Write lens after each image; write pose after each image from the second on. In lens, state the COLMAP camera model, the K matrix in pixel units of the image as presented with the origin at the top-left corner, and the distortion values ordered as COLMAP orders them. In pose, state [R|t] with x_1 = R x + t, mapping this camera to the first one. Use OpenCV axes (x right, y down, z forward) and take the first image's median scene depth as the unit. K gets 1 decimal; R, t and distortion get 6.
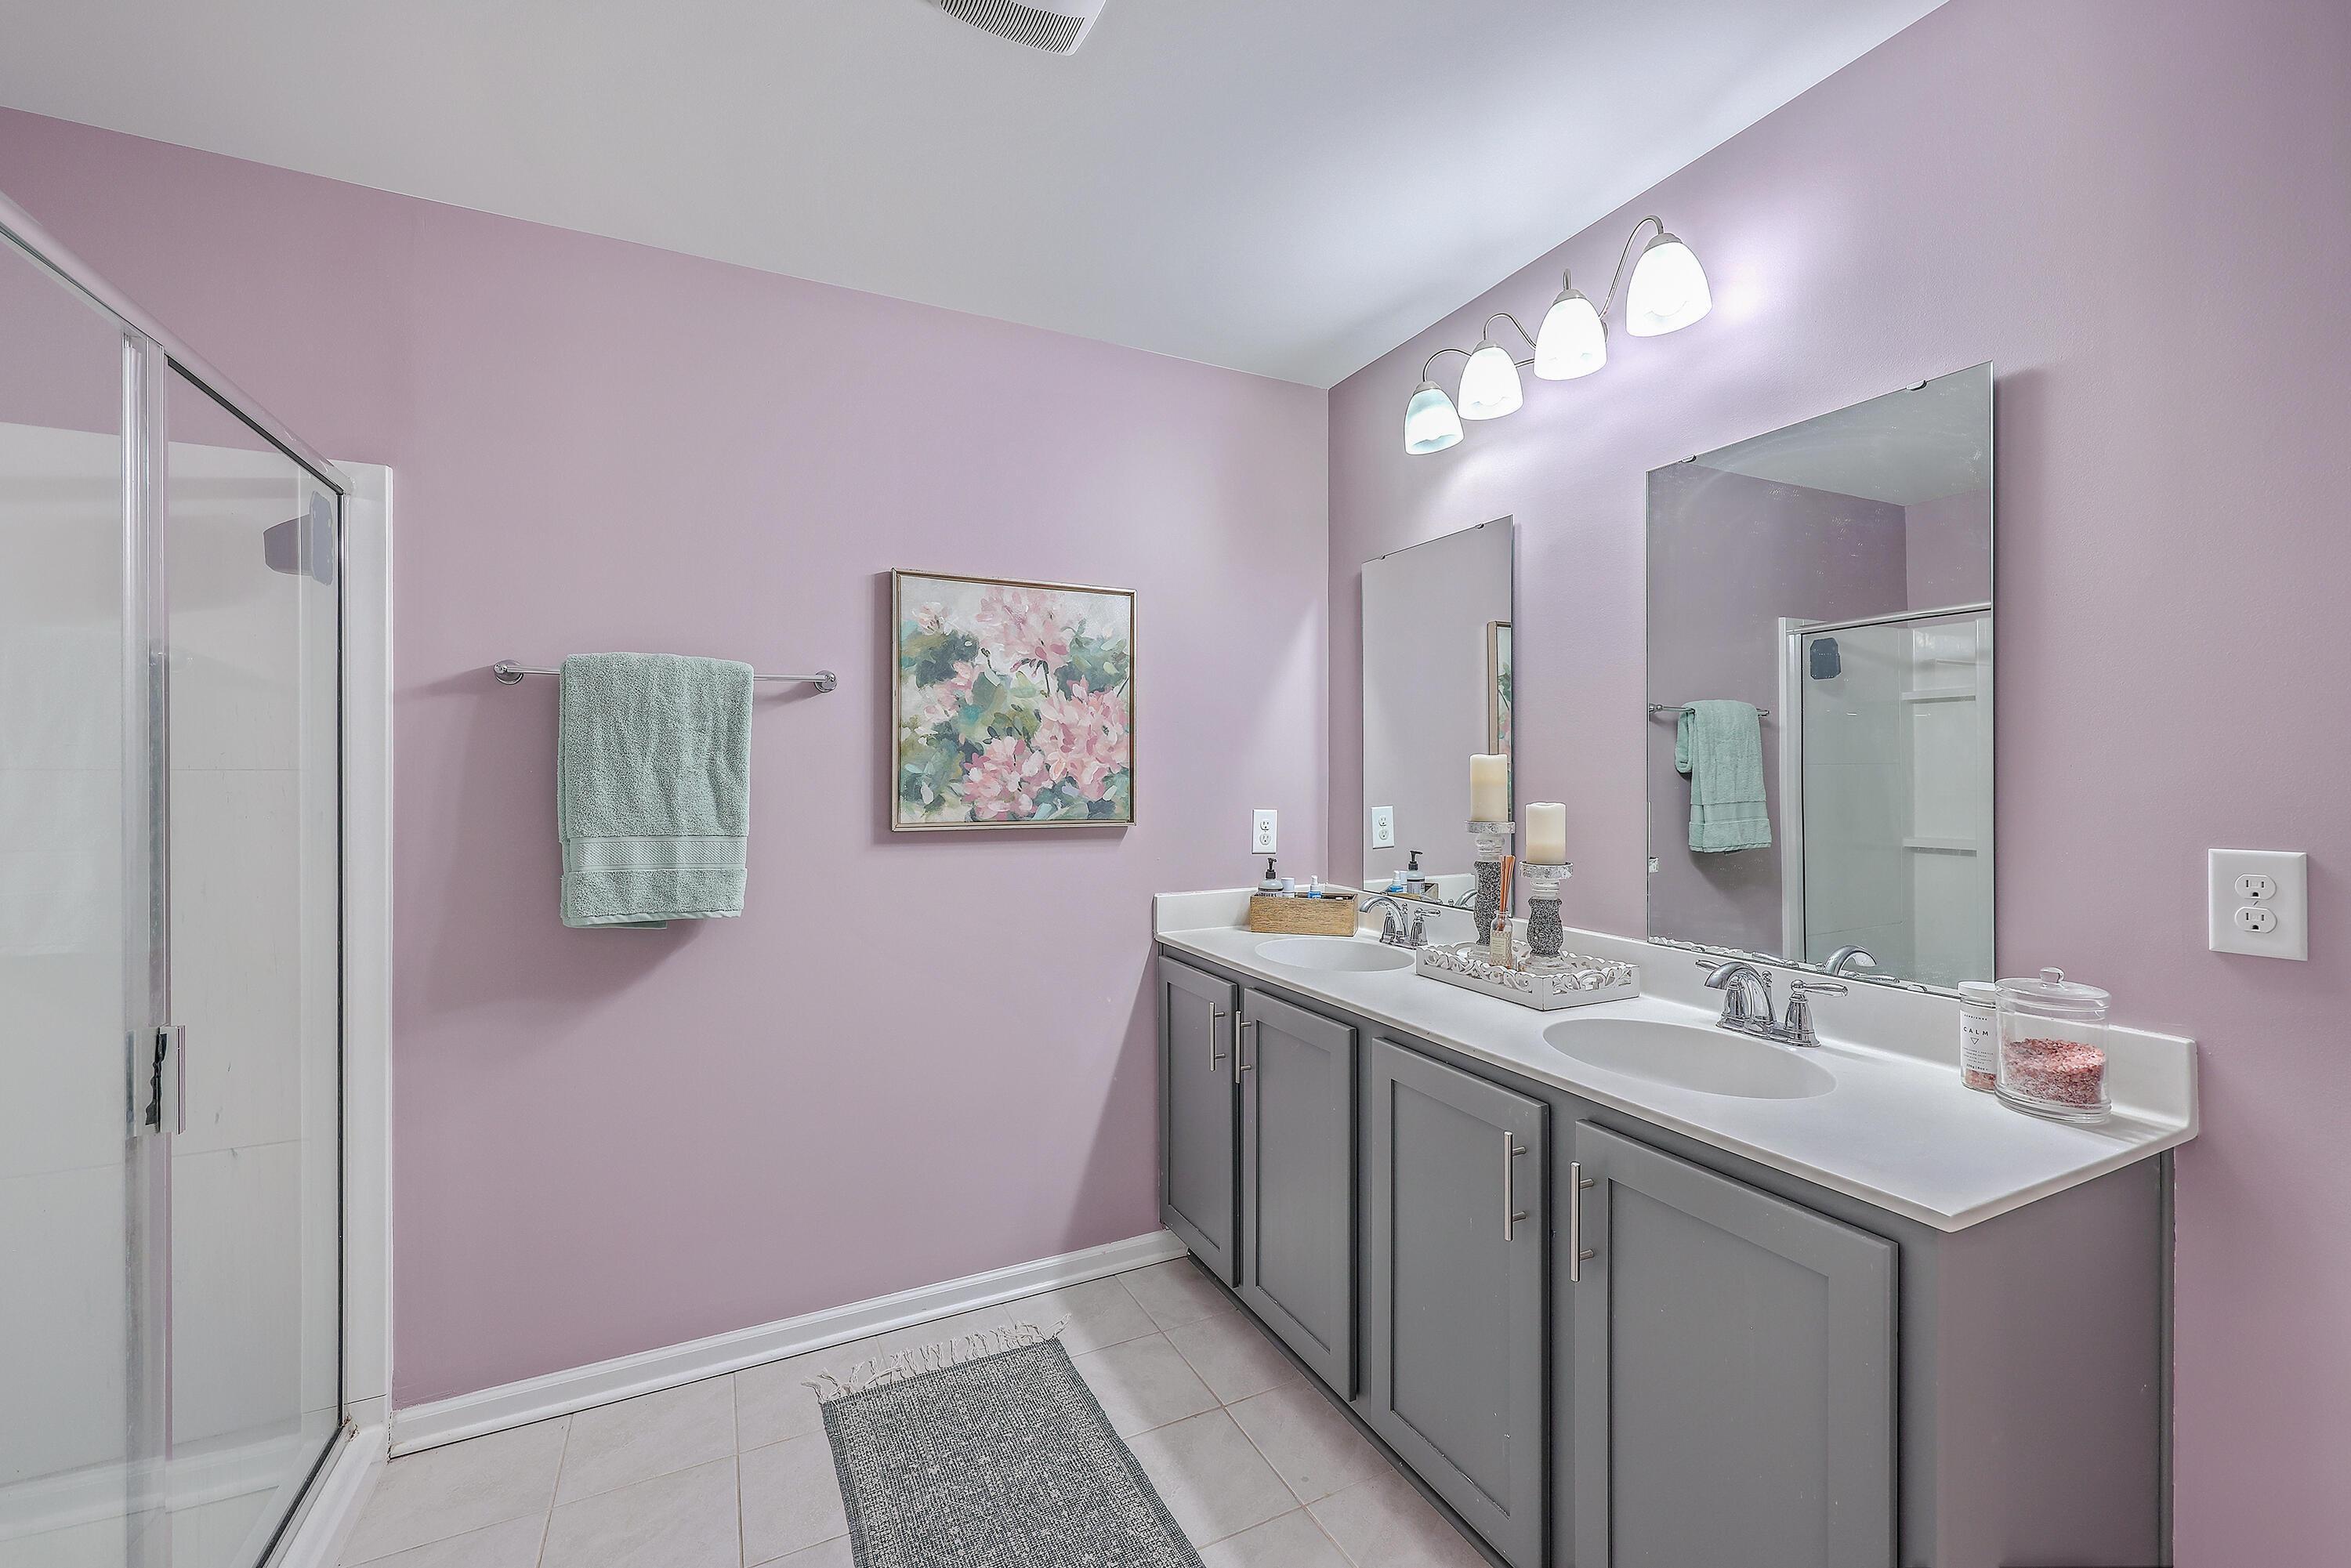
lens RADIAL K [[960.1, 0, 1174.3], [0, 960.1, 773.8], [0, 0, 1]] dist [0.017294, 0.000339]
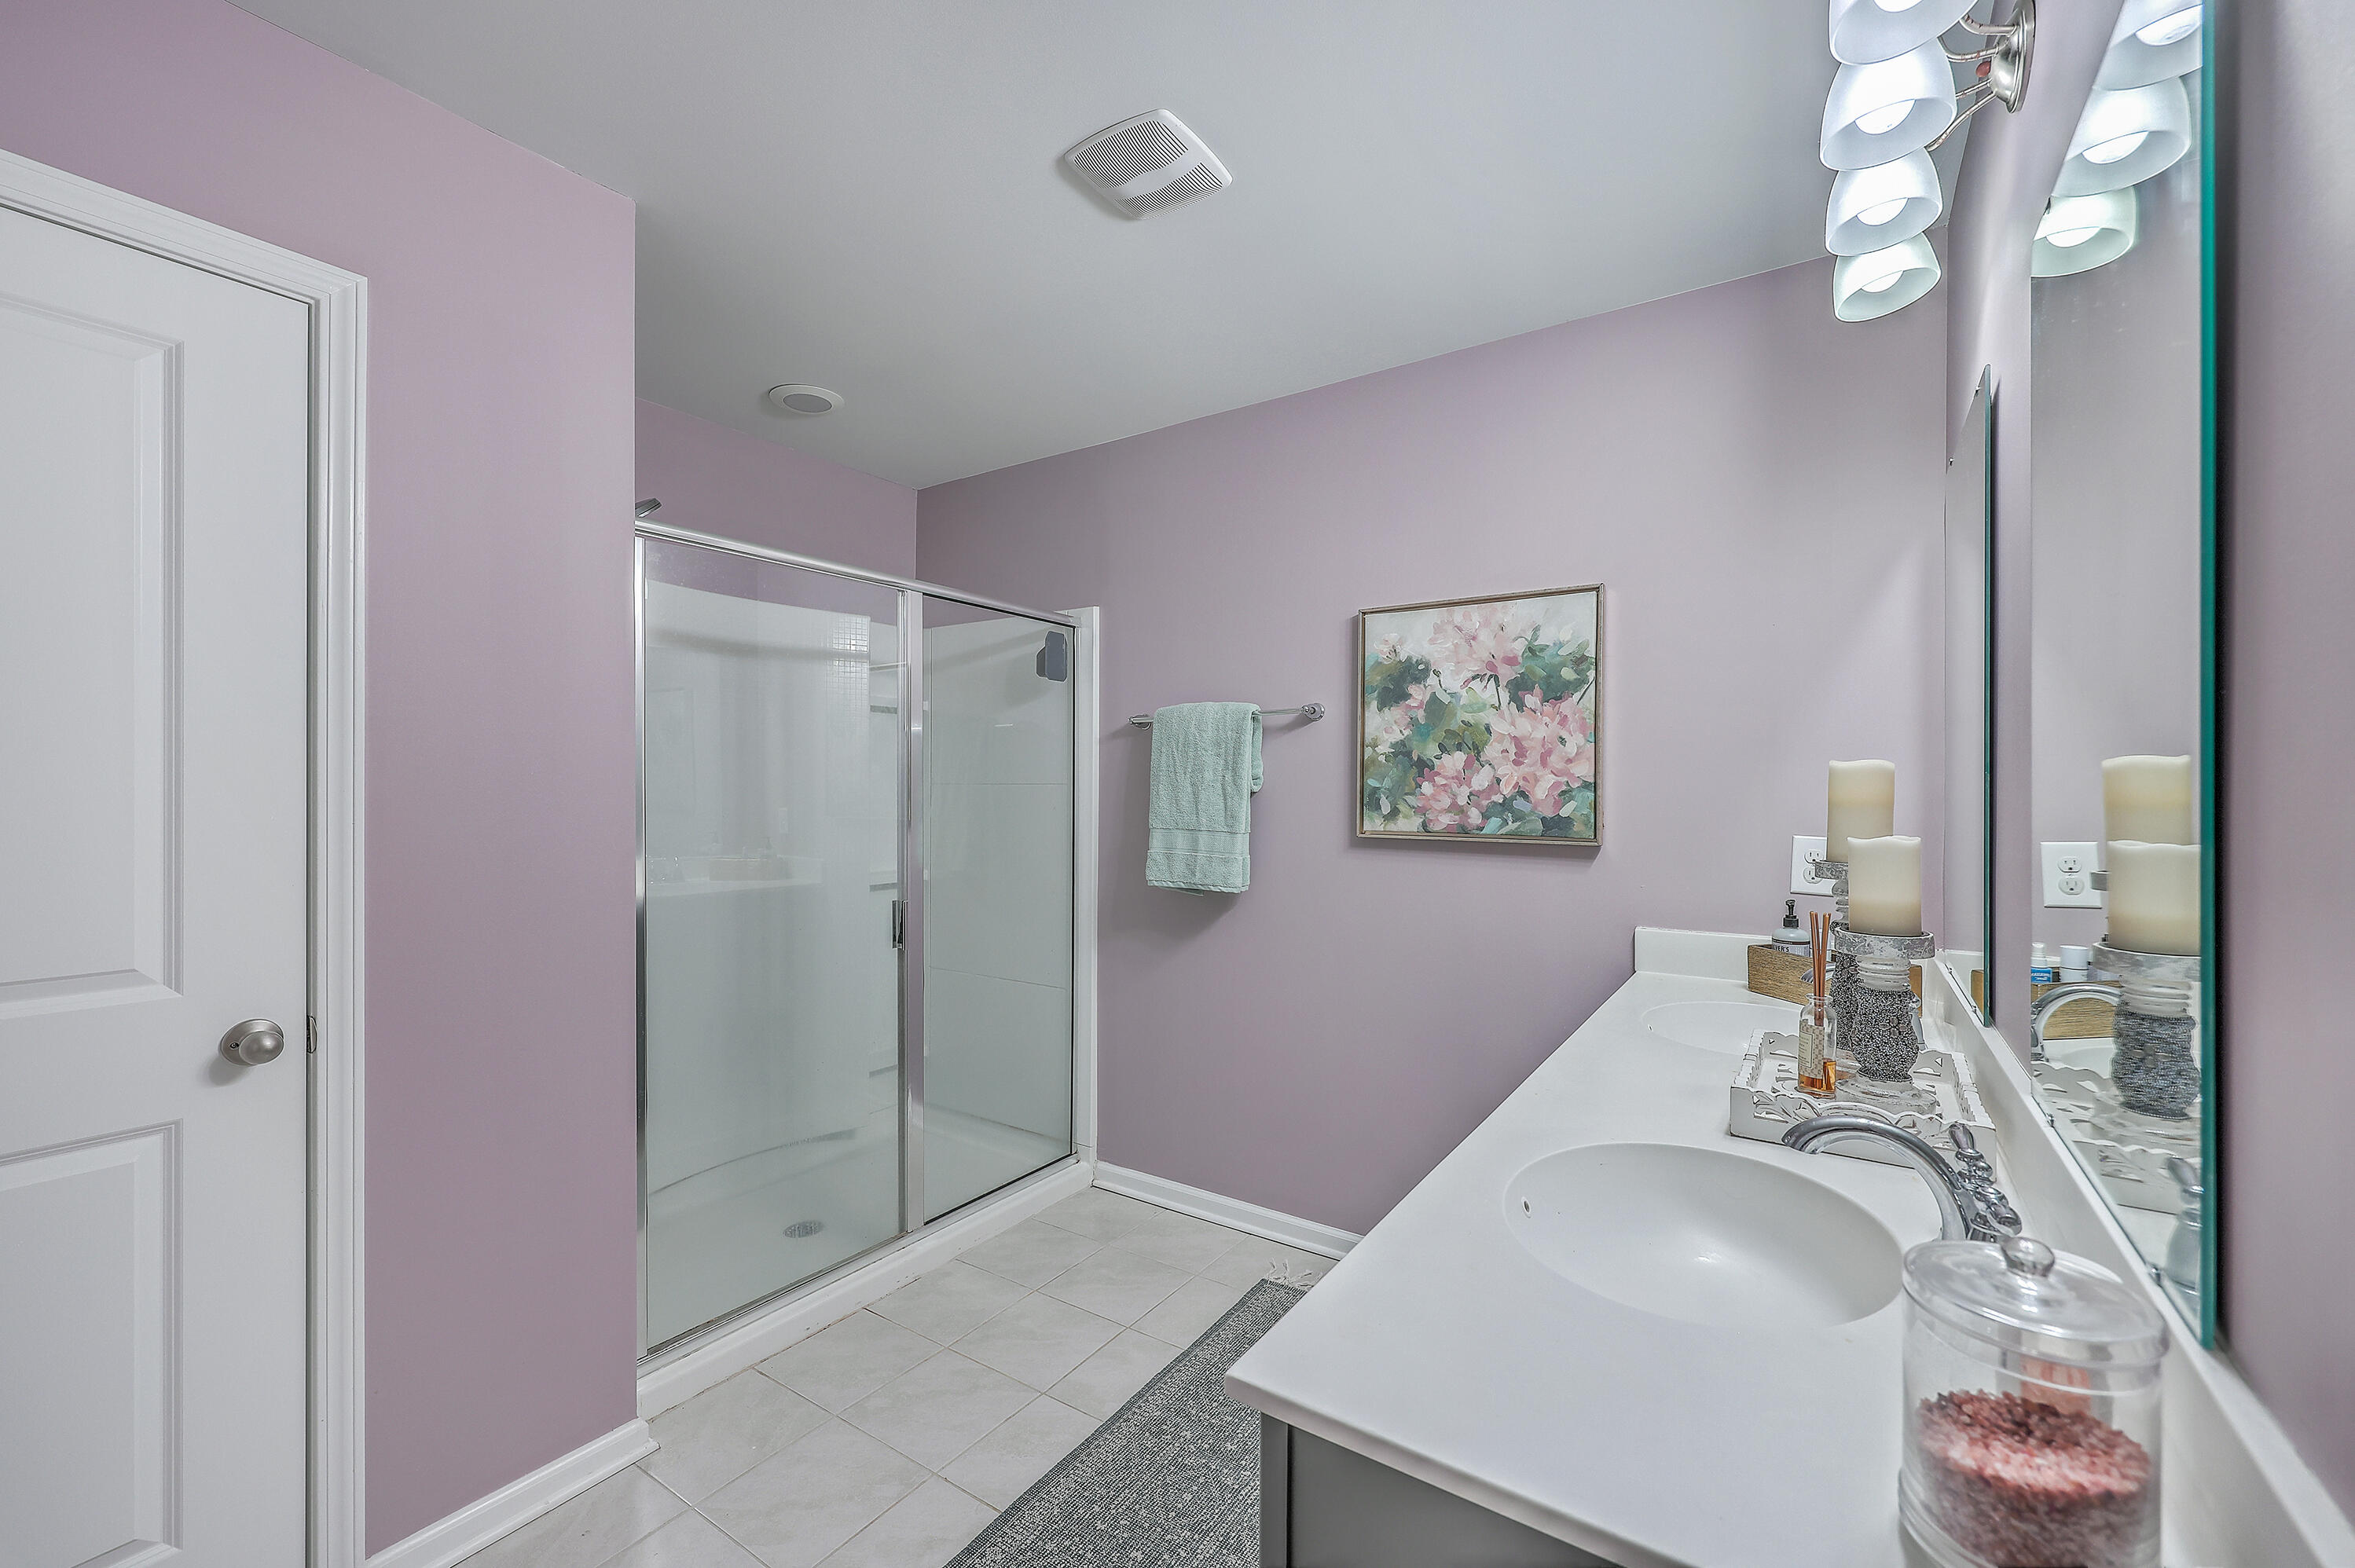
lens RADIAL K [[961.6, 0, 1179.4], [0, 961.6, 788.3], [0, 0, 1]] dist [0.017294, 0.000339]
pose [[0.506543, 0.004904, -0.862201, 0.580648], [-0.002021, 0.999988, 0.004501, -0.003446], [0.862213, -0.000537, 0.506546, 0.219686]]
